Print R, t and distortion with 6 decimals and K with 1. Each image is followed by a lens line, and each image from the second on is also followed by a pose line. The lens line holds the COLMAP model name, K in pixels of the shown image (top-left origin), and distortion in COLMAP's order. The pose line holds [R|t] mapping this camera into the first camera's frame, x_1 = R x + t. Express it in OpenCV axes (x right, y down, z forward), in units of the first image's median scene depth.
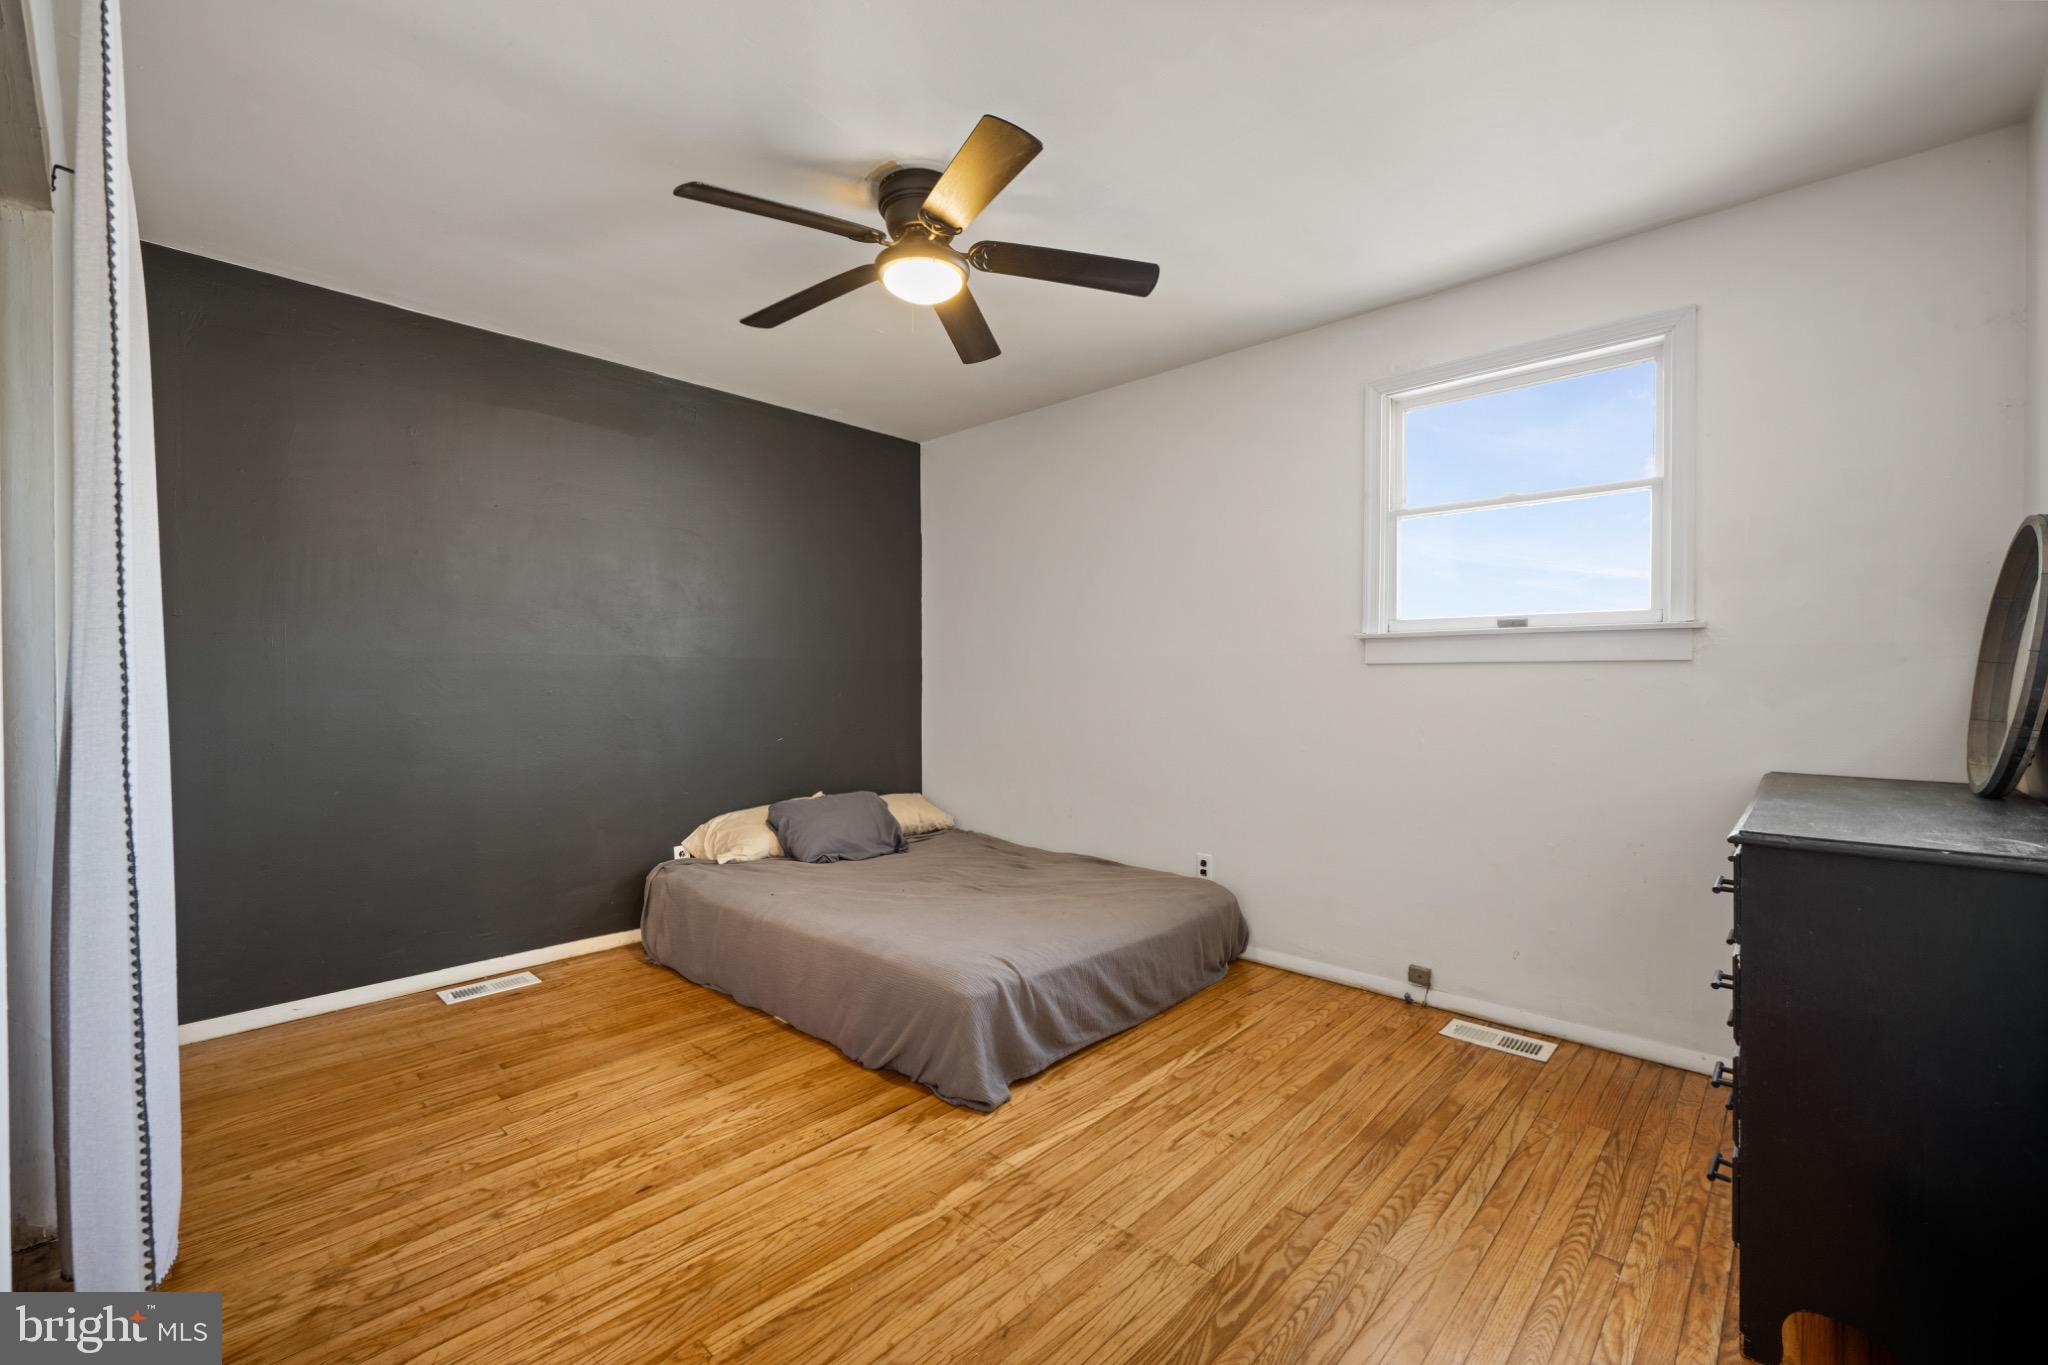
lens RADIAL K [[858.8, 0, 1025.5], [0, 858.8, 686.8], [0, 0, 1]] dist [0.000745, -0.000299]
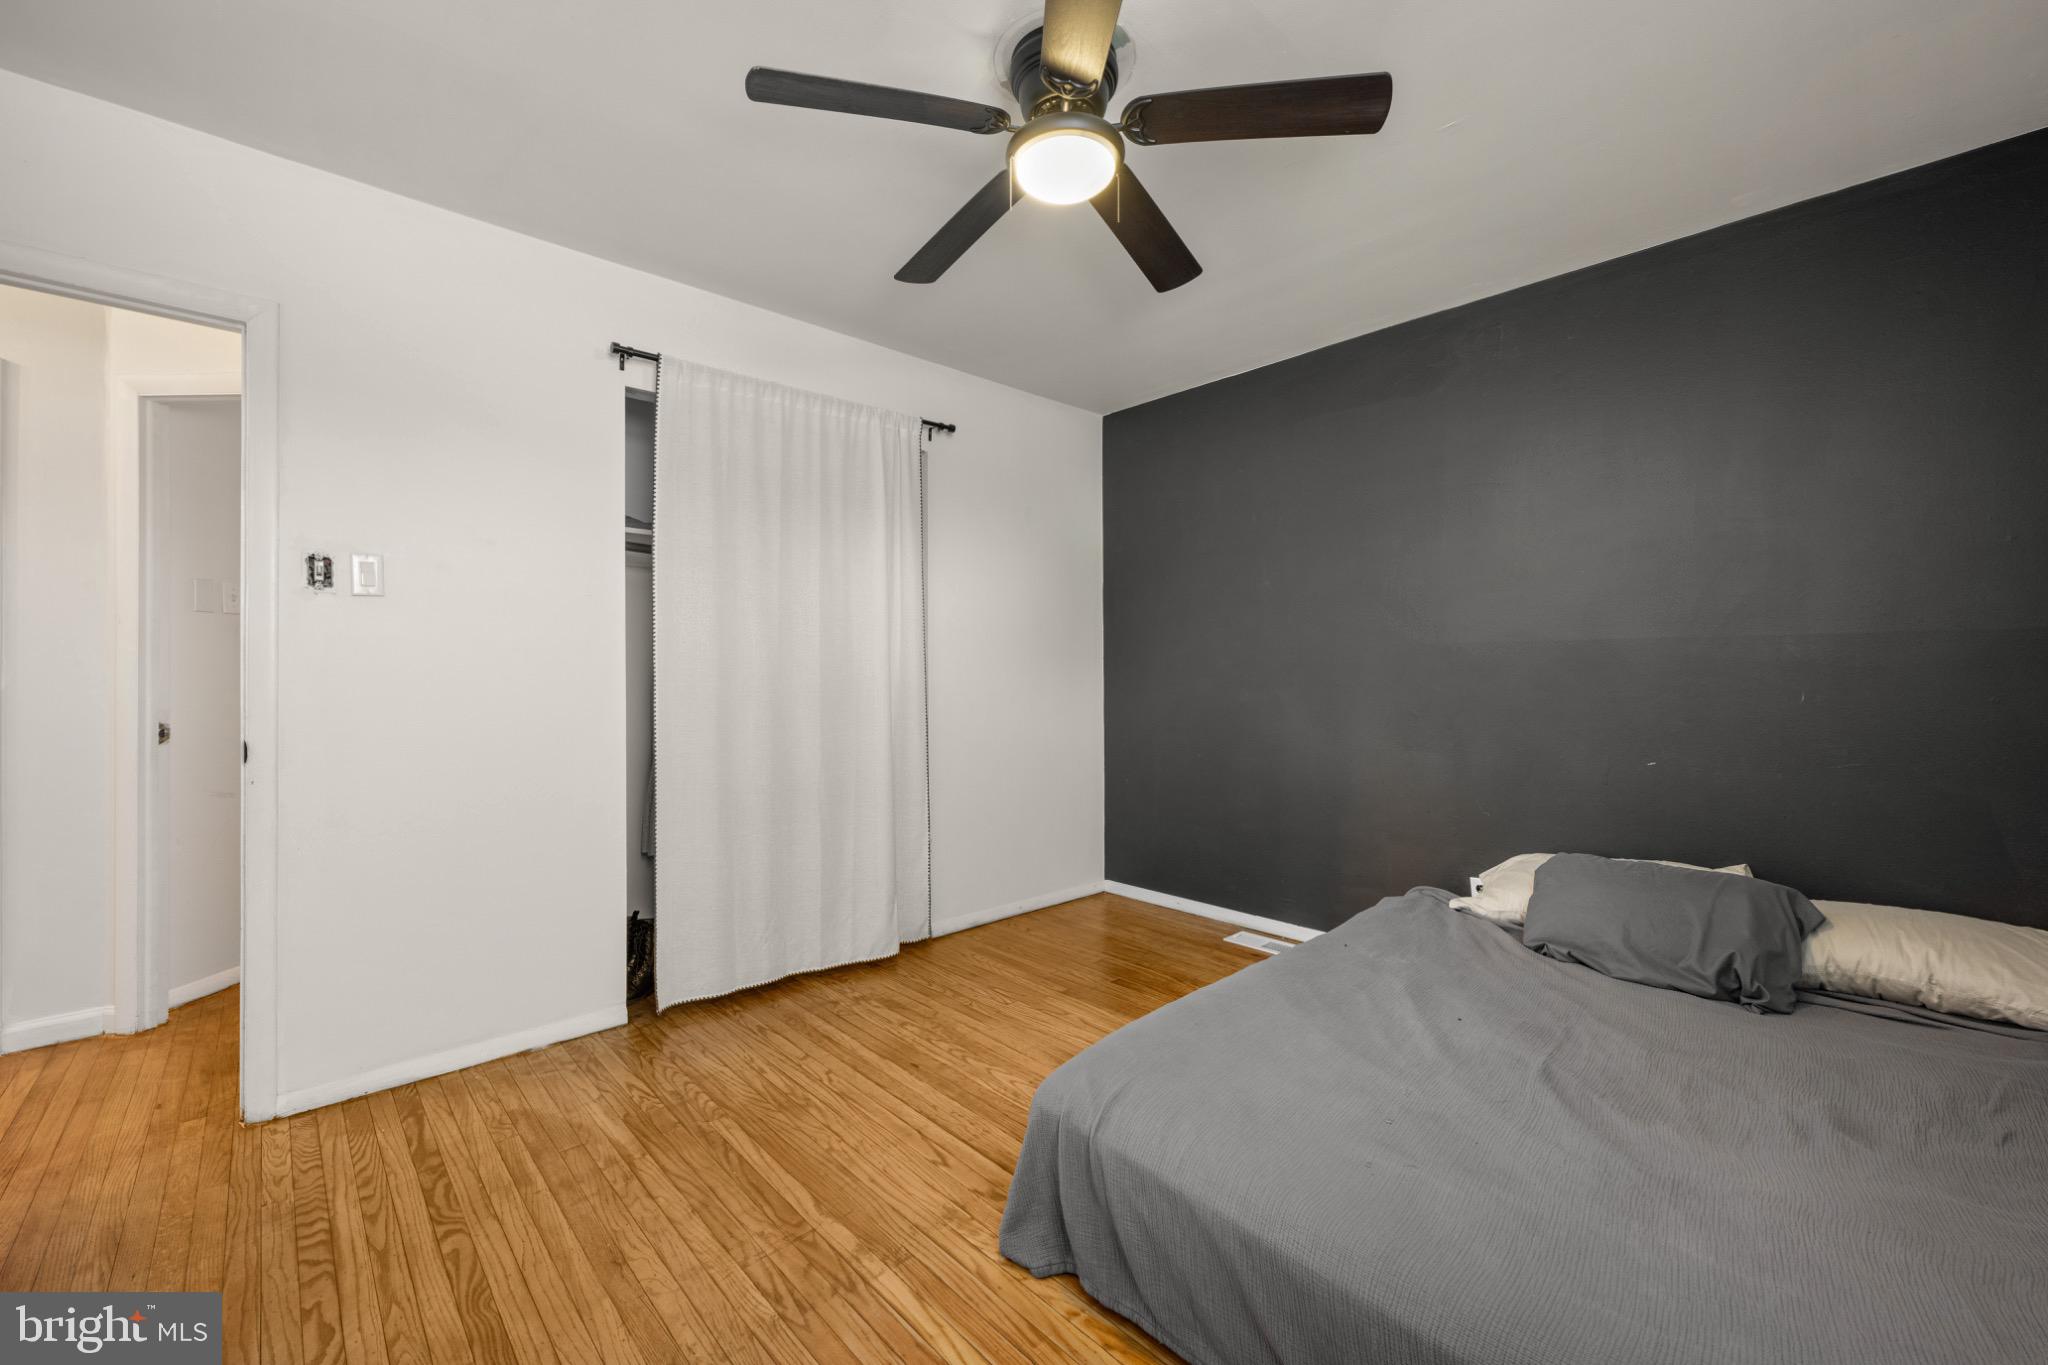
lens RADIAL K [[826.3, 0, 1024.1], [0, 826.3, 673.4], [0, 0, 1]] dist [-0.001510, 0.000880]
pose [[-0.075376, 0.003970, -0.997147, 0.793926], [-0.007511, 0.999961, 0.004549, -0.010681], [0.997127, 0.007833, -0.075343, 1.277744]]
